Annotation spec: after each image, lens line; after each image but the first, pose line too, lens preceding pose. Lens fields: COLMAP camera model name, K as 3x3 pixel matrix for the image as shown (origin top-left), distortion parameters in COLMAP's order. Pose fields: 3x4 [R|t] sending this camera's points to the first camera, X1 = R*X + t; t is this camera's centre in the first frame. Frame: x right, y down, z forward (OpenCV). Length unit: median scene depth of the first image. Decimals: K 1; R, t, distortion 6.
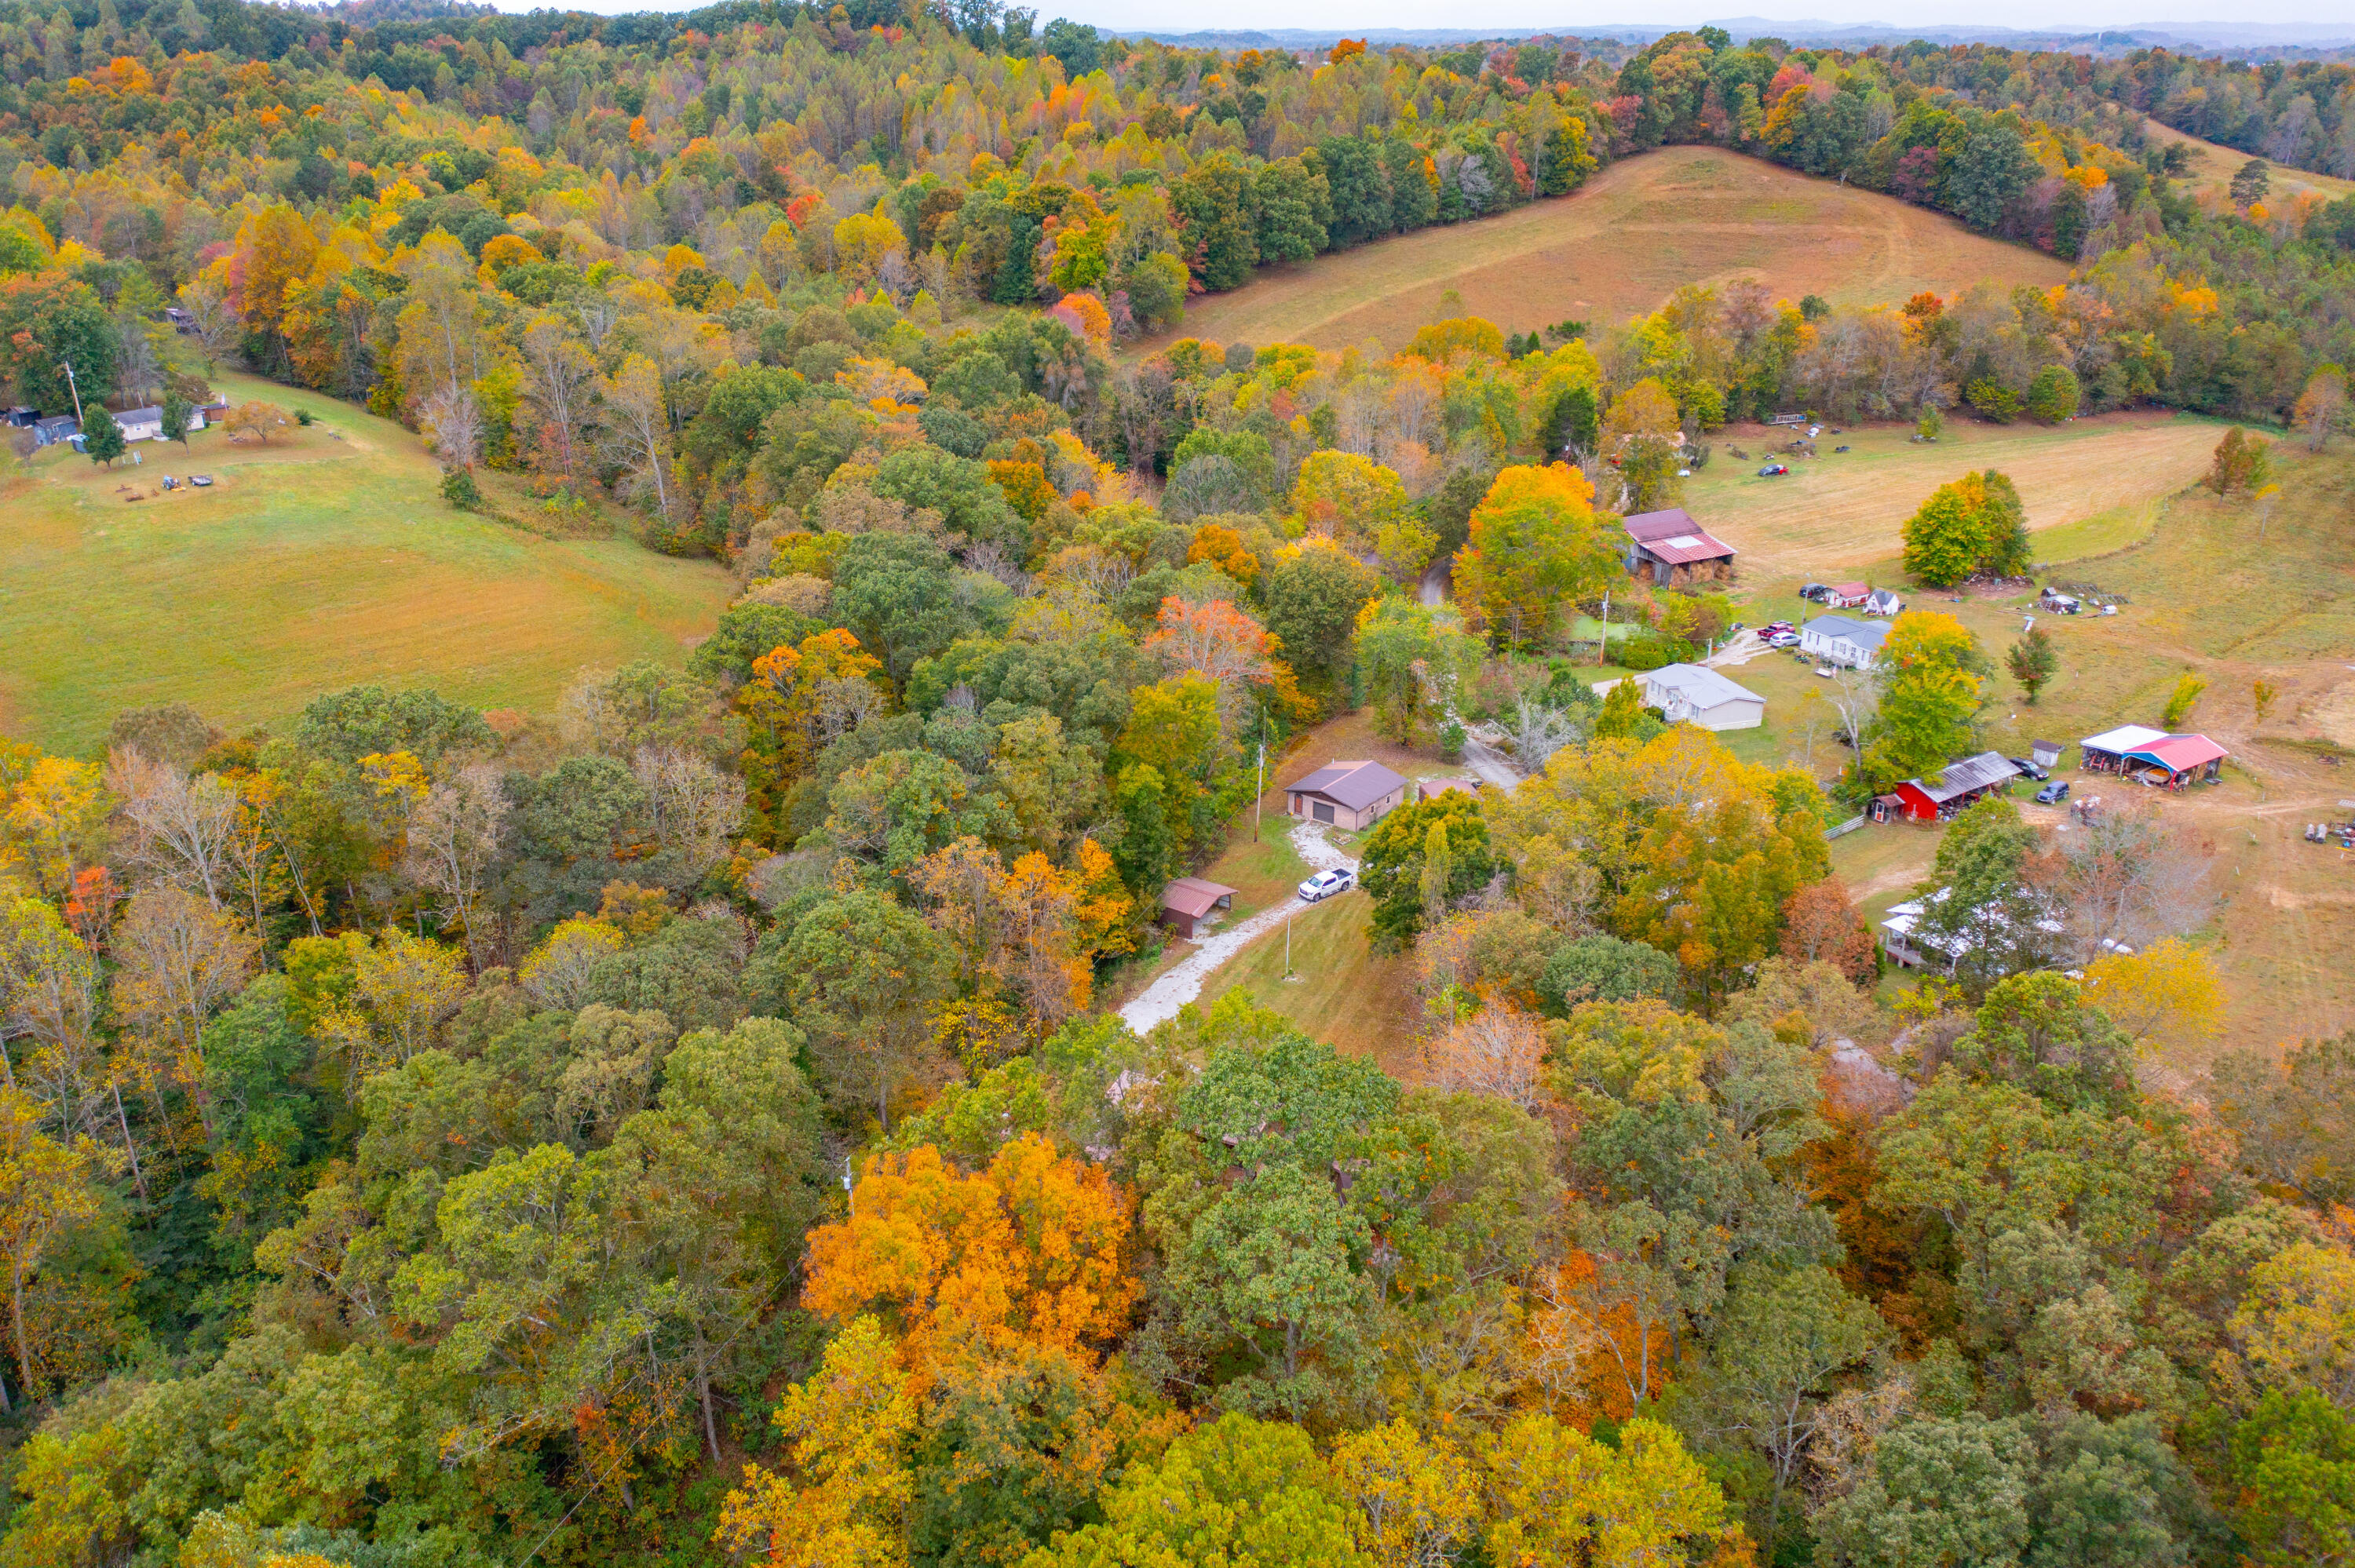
lens RADIAL K [[1853.9, 0, 1178.1], [0, 1853.9, 780.5], [0, 0, 1]] dist [-0.016718, 0.002302]
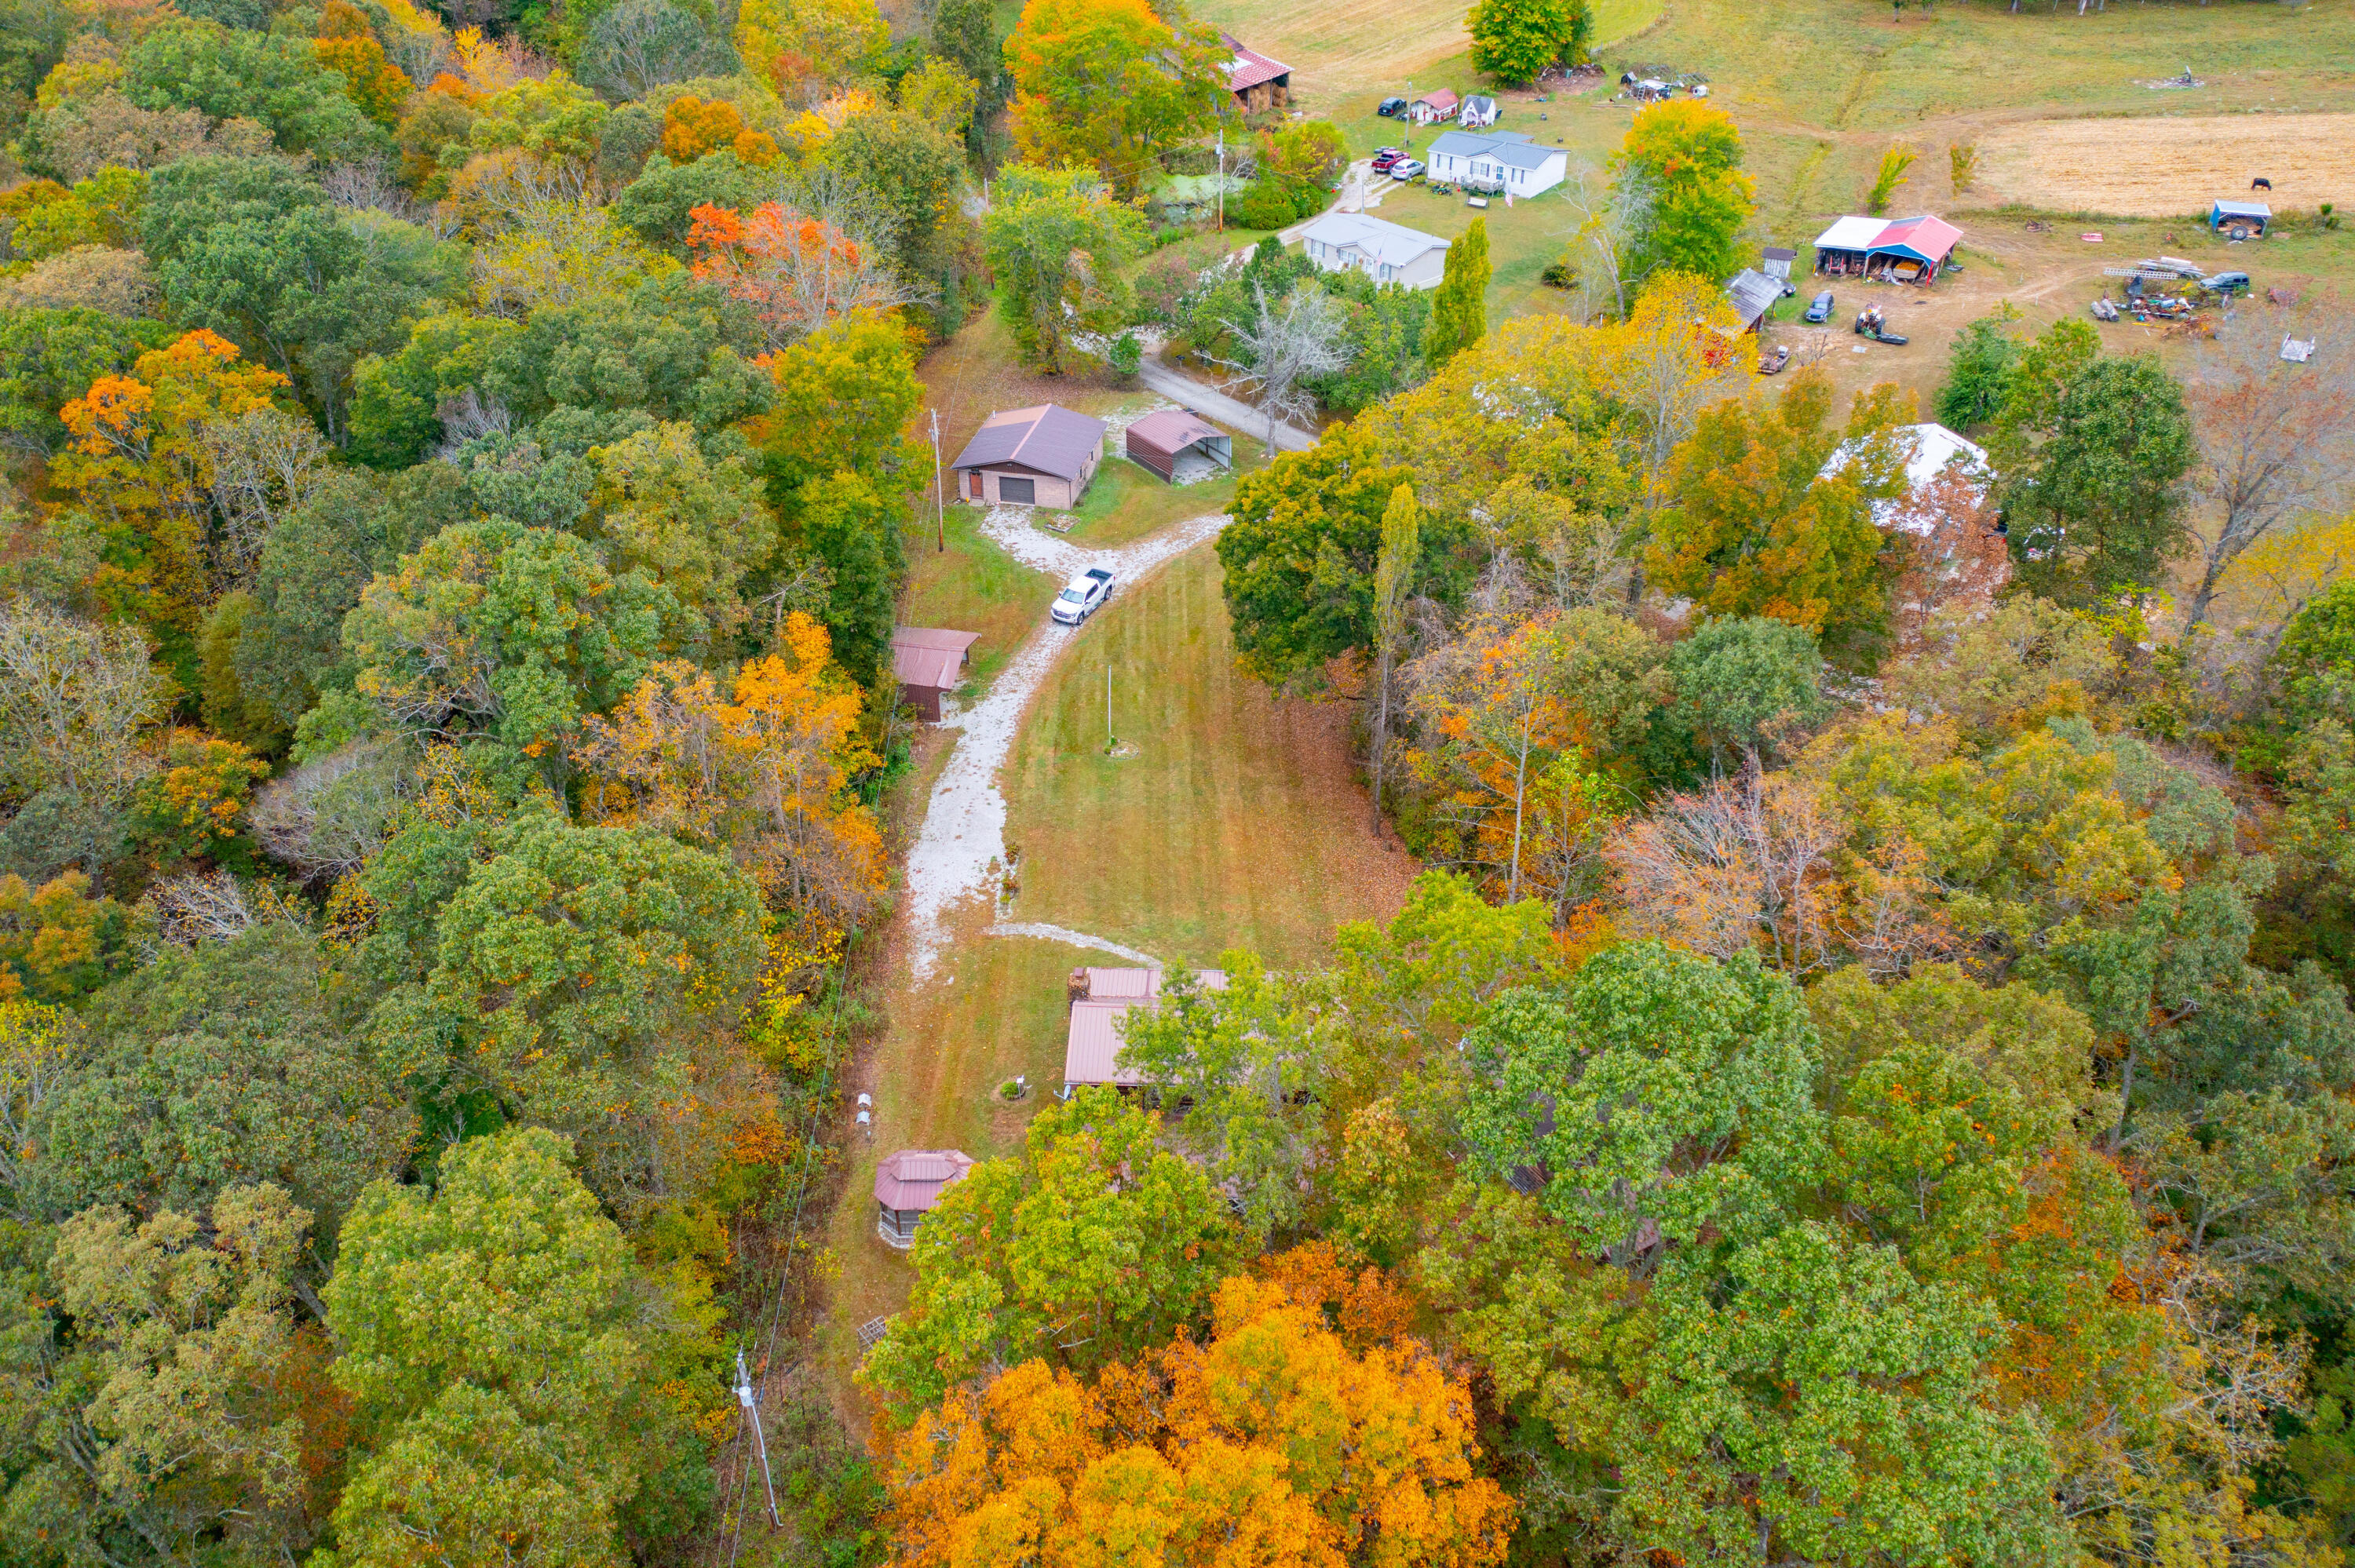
lens RADIAL K [[1853.9, 0, 1176.5], [0, 1853.9, 791.0], [0, 0, 1]] dist [-0.016718, 0.002302]
pose [[0.912754, -0.235601, 0.333725, -0.108691], [0.159535, 0.957641, 0.239734, -0.027466], [-0.376070, -0.165578, 0.911677, 0.273981]]
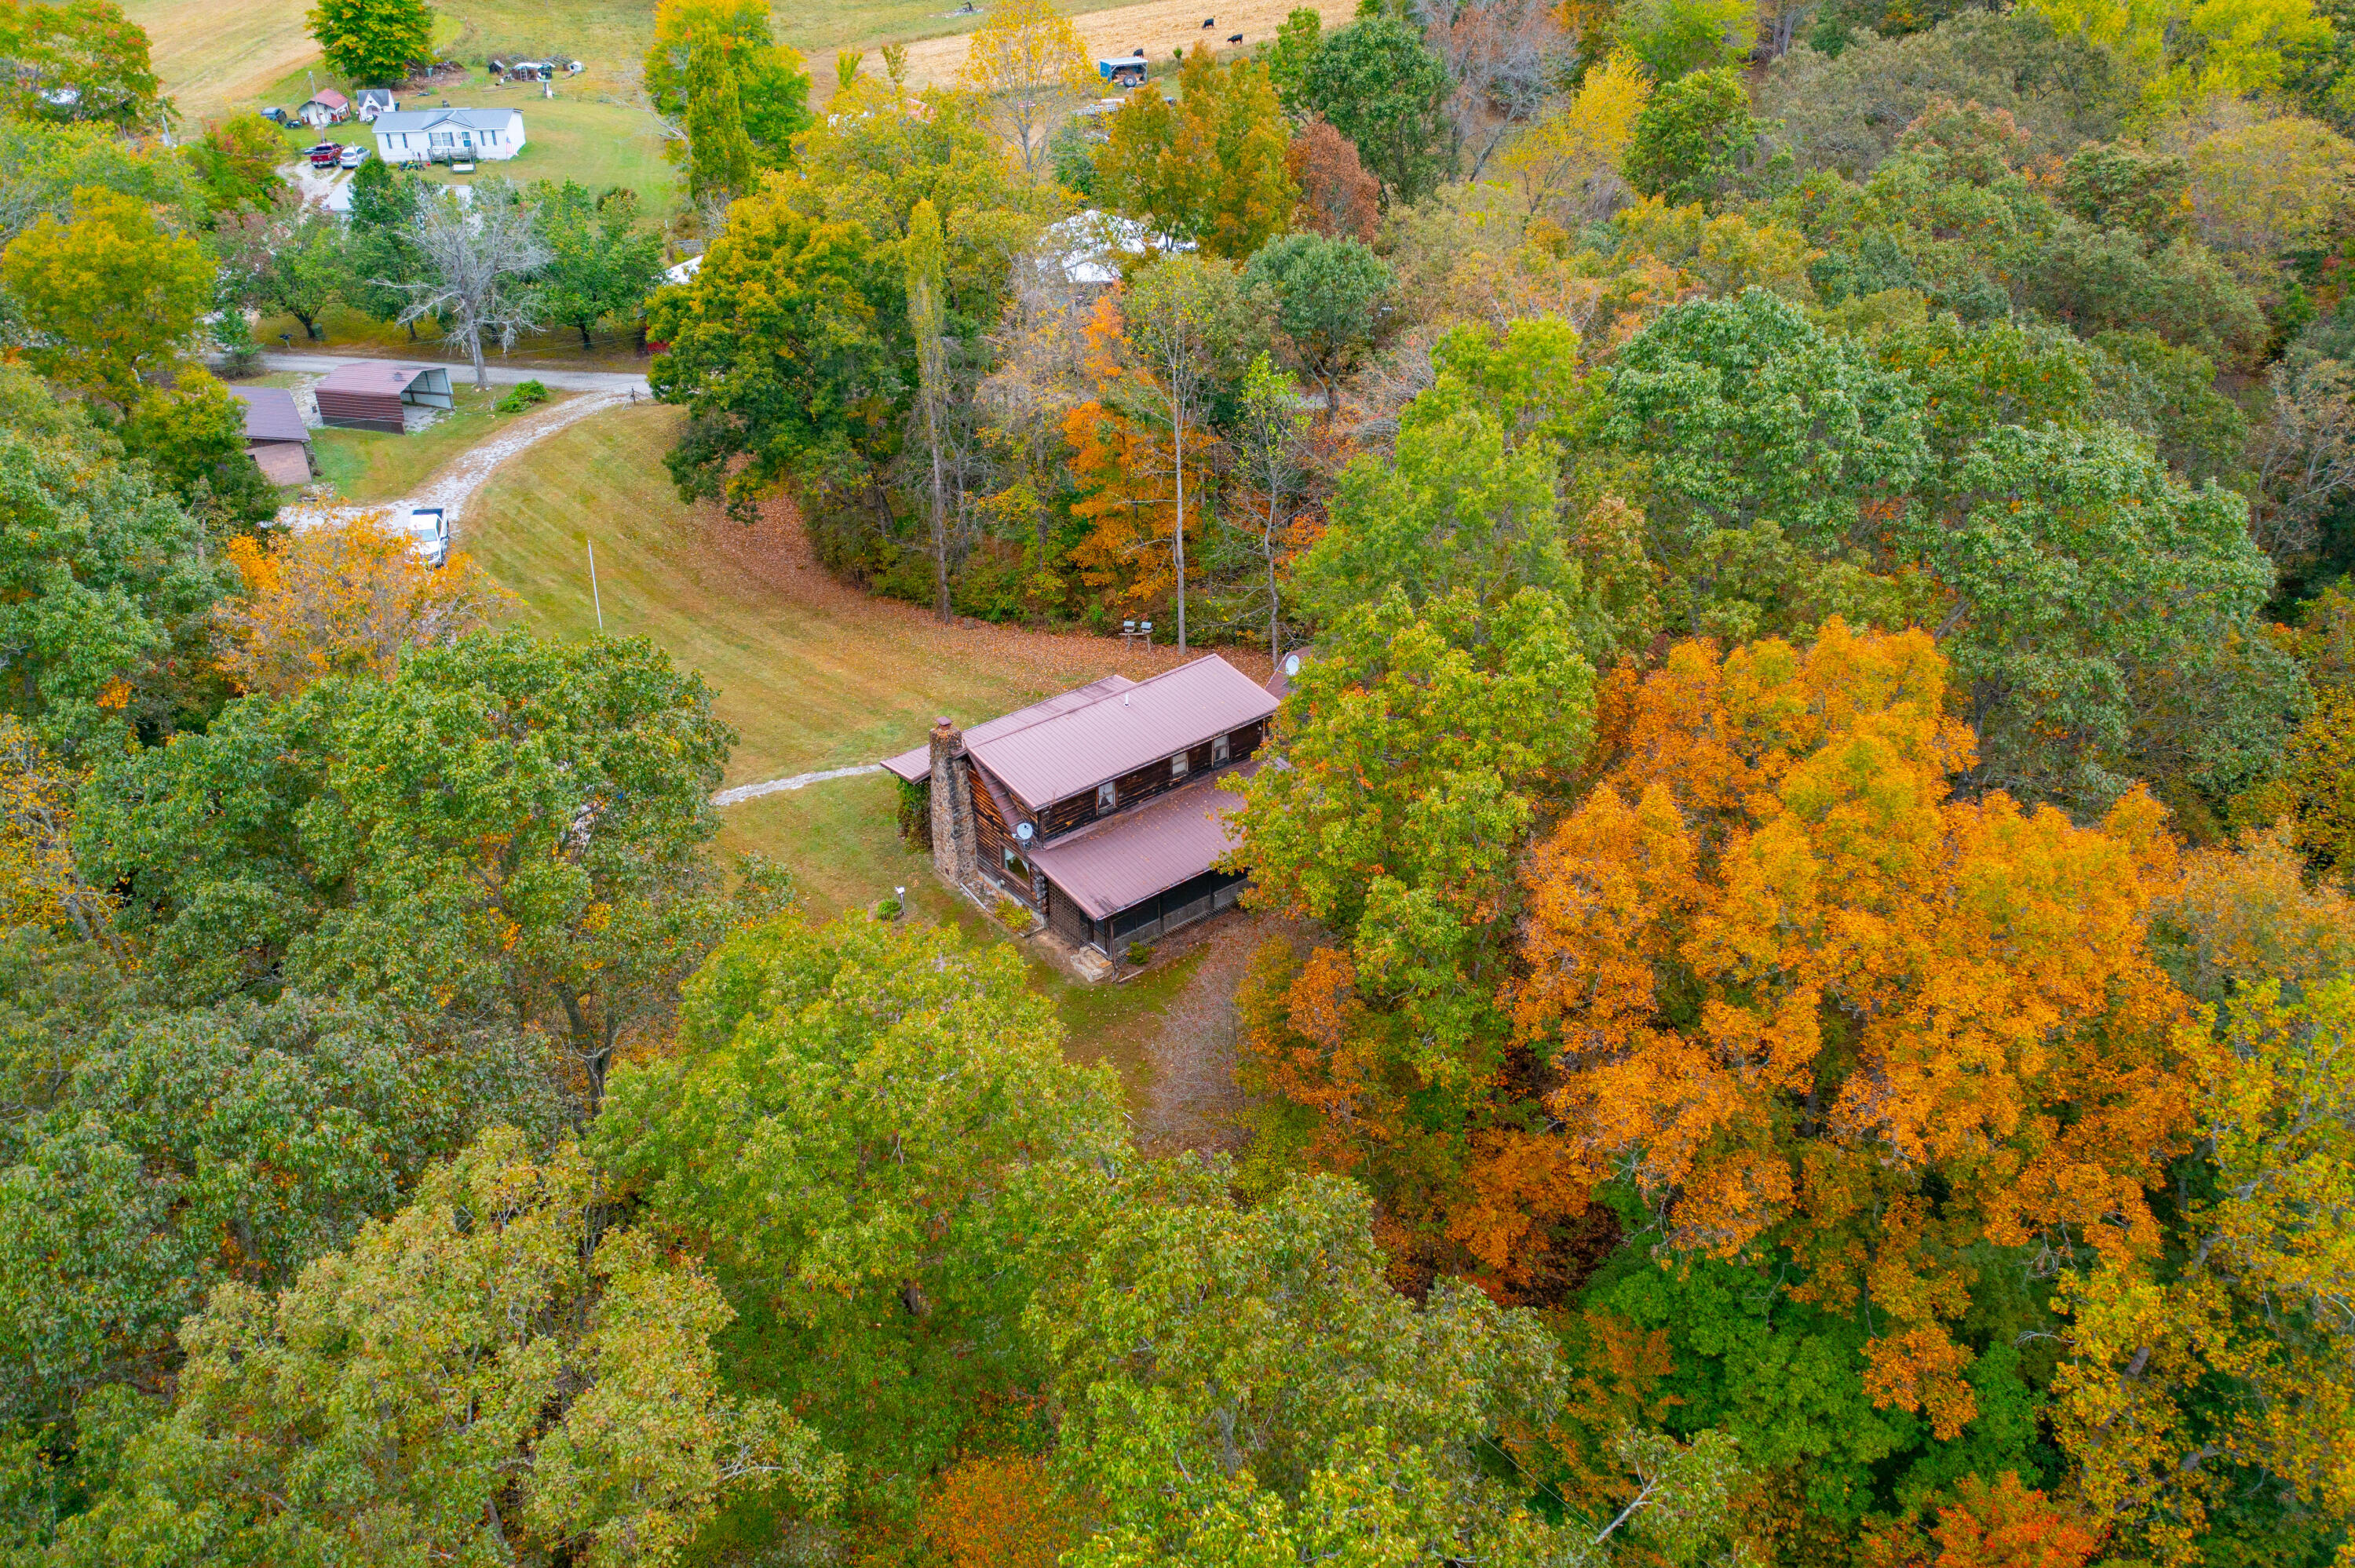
lens RADIAL K [[1853.9, 0, 1169.6], [0, 1853.9, 780.5], [0, 0, 1]] dist [-0.016718, 0.002302]
pose [[0.414026, -0.465848, 0.782028, -0.241156], [0.352022, 0.874220, 0.334395, 0.009625], [-0.839442, 0.136843, 0.525939, 0.414717]]
